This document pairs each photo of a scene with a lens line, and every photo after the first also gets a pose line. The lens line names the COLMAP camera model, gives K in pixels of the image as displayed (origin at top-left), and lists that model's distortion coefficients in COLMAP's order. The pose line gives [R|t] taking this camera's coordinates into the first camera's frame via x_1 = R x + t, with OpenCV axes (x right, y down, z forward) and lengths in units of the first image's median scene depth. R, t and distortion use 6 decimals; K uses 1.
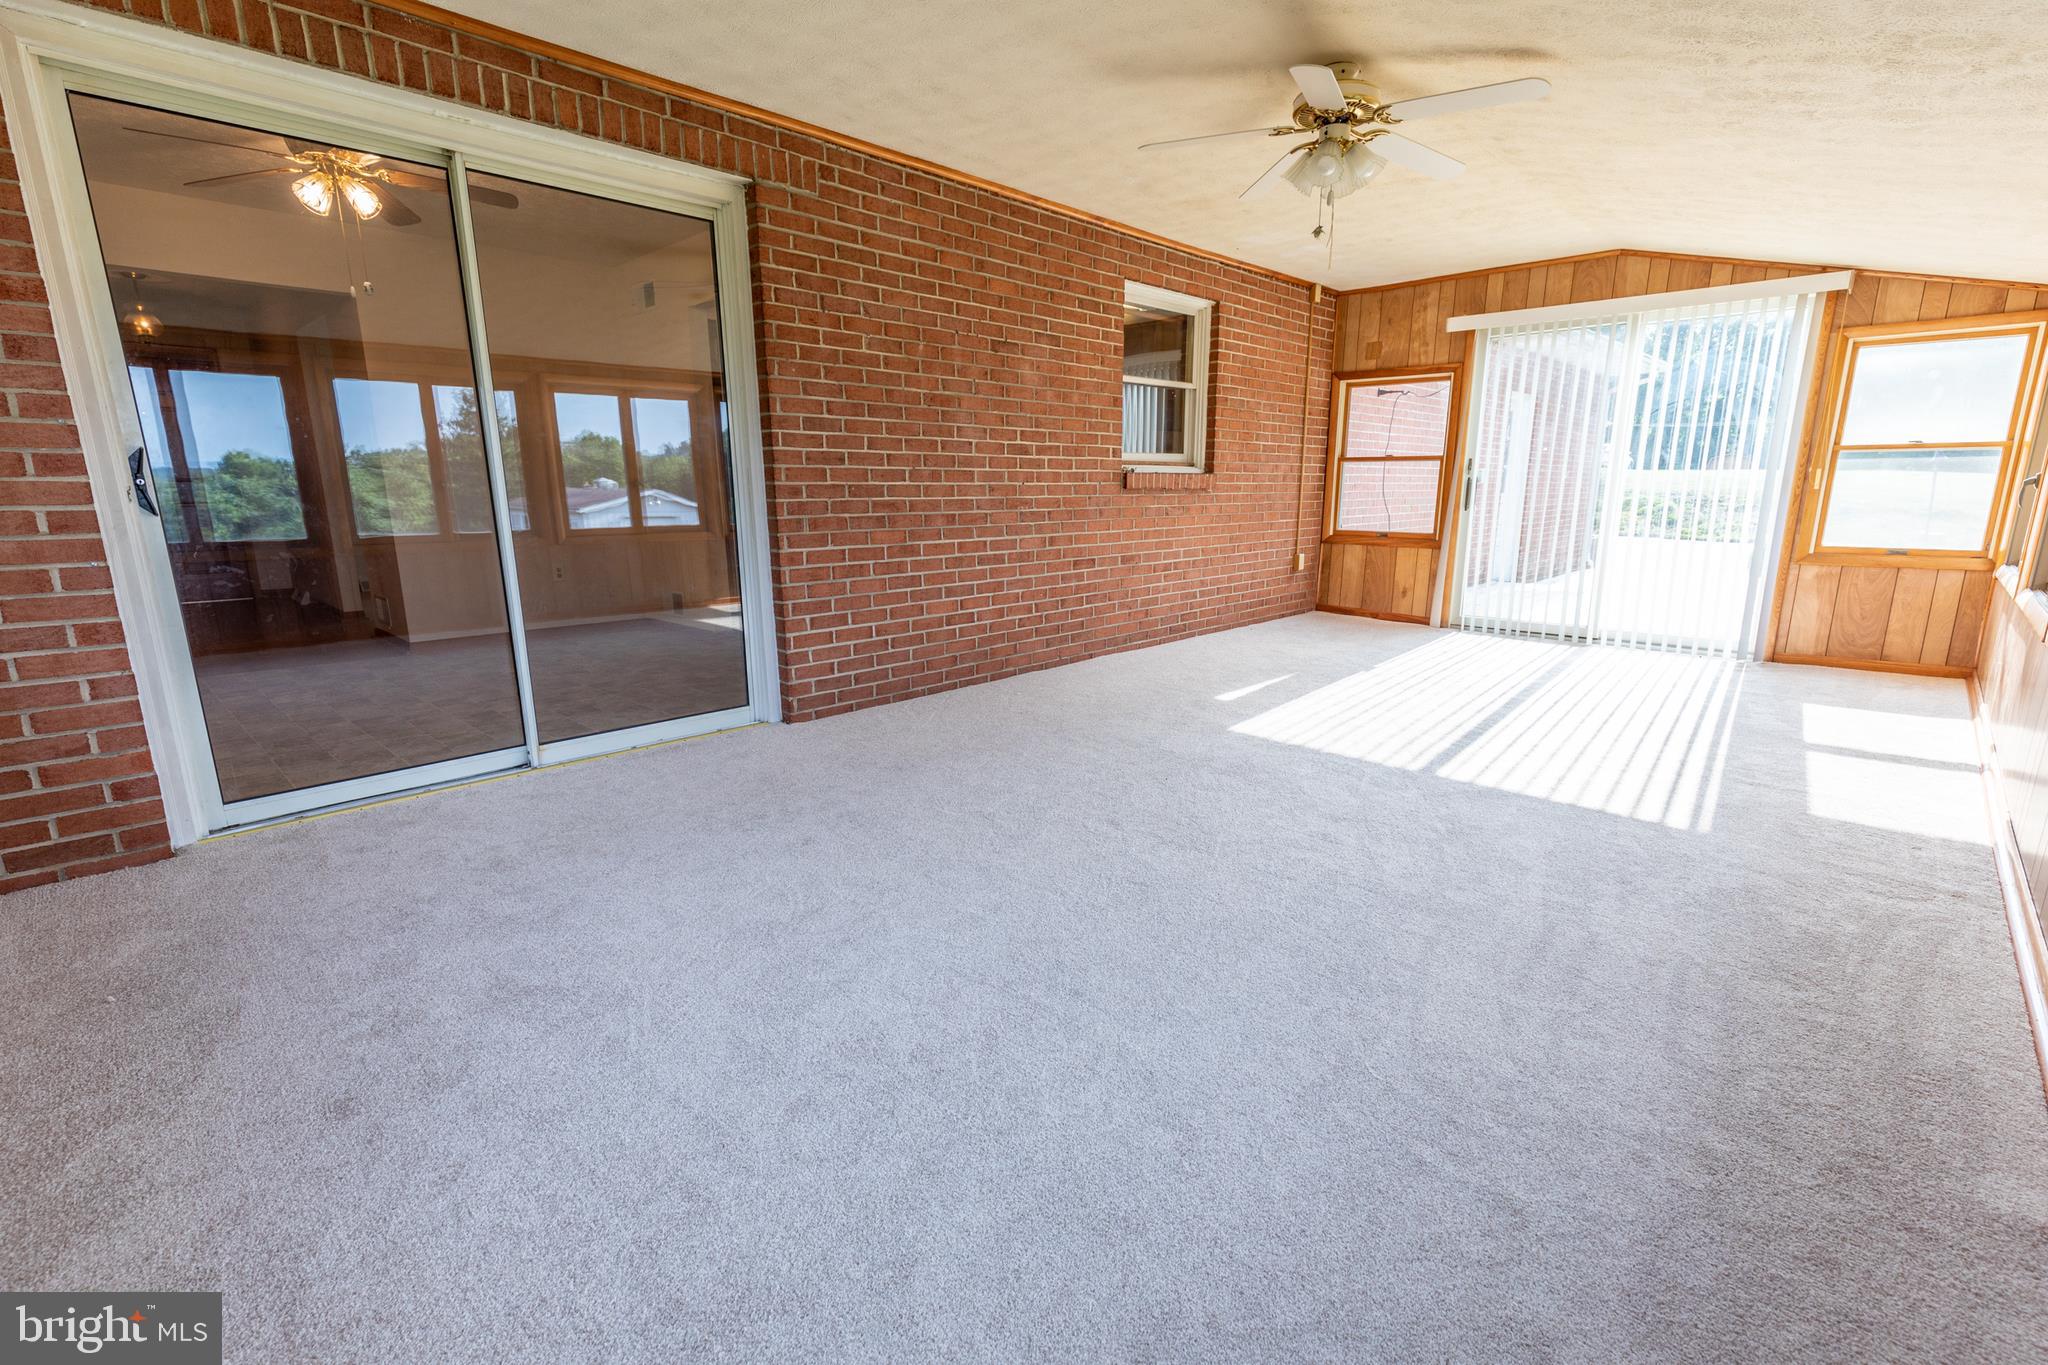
lens RADIAL K [[910.7, 0, 1029.3], [0, 910.7, 684.6], [0, 0, 1]] dist [0.000225, 0.000100]
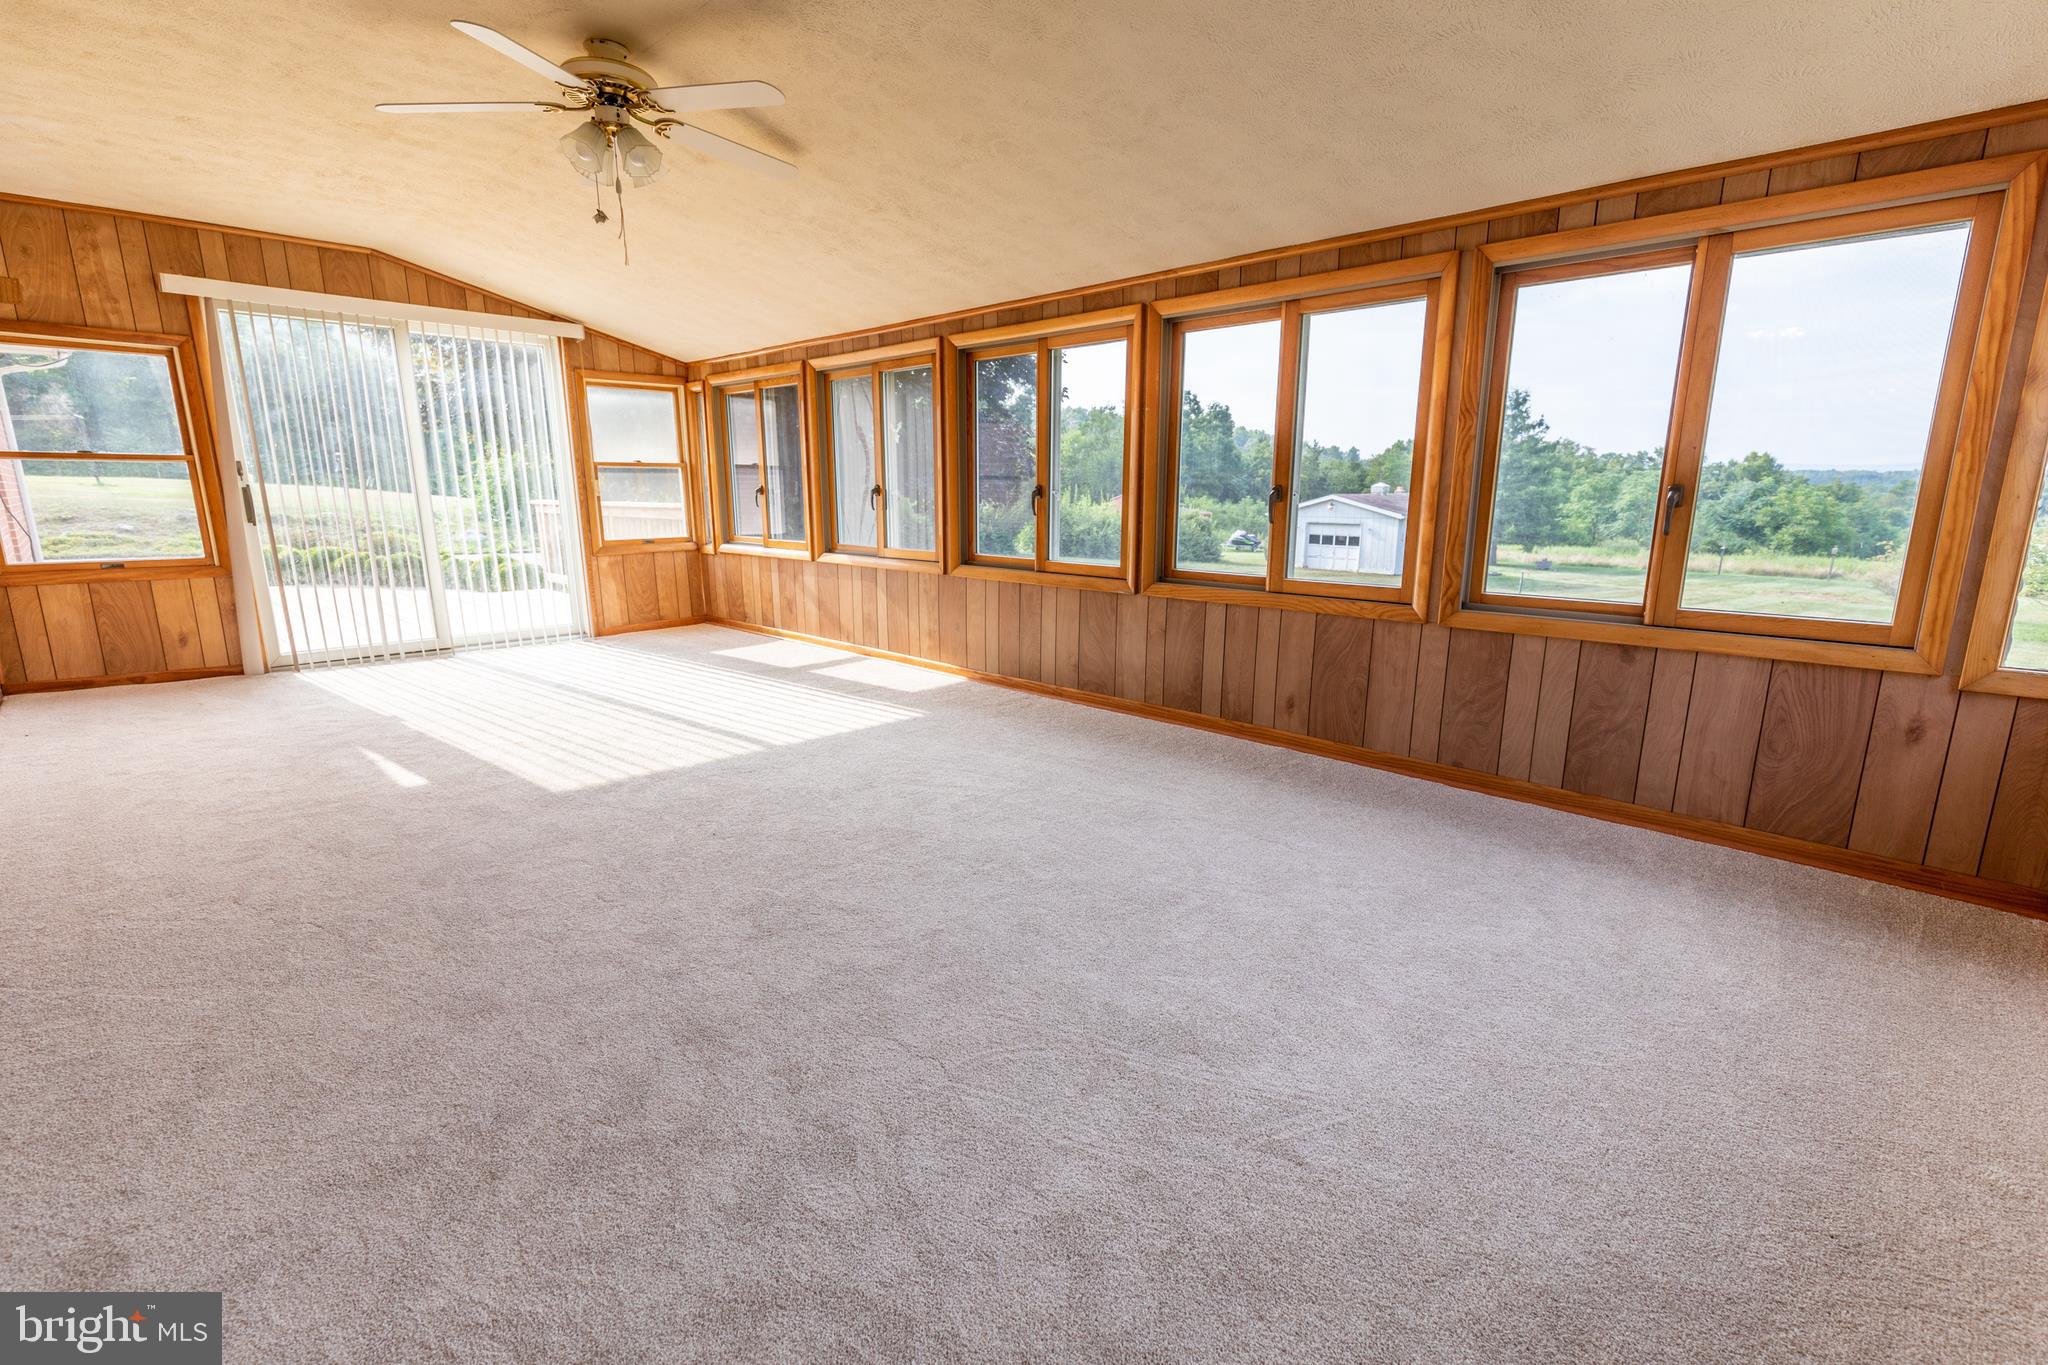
lens RADIAL K [[910.7, 0, 1029.3], [0, 910.7, 684.6], [0, 0, 1]] dist [0.000225, 0.000100]
pose [[0.004303, -0.207366, 0.978254, -0.435410], [0.215222, 0.955529, 0.201602, -0.092521], [-0.976556, 0.209674, 0.048741, 0.416989]]
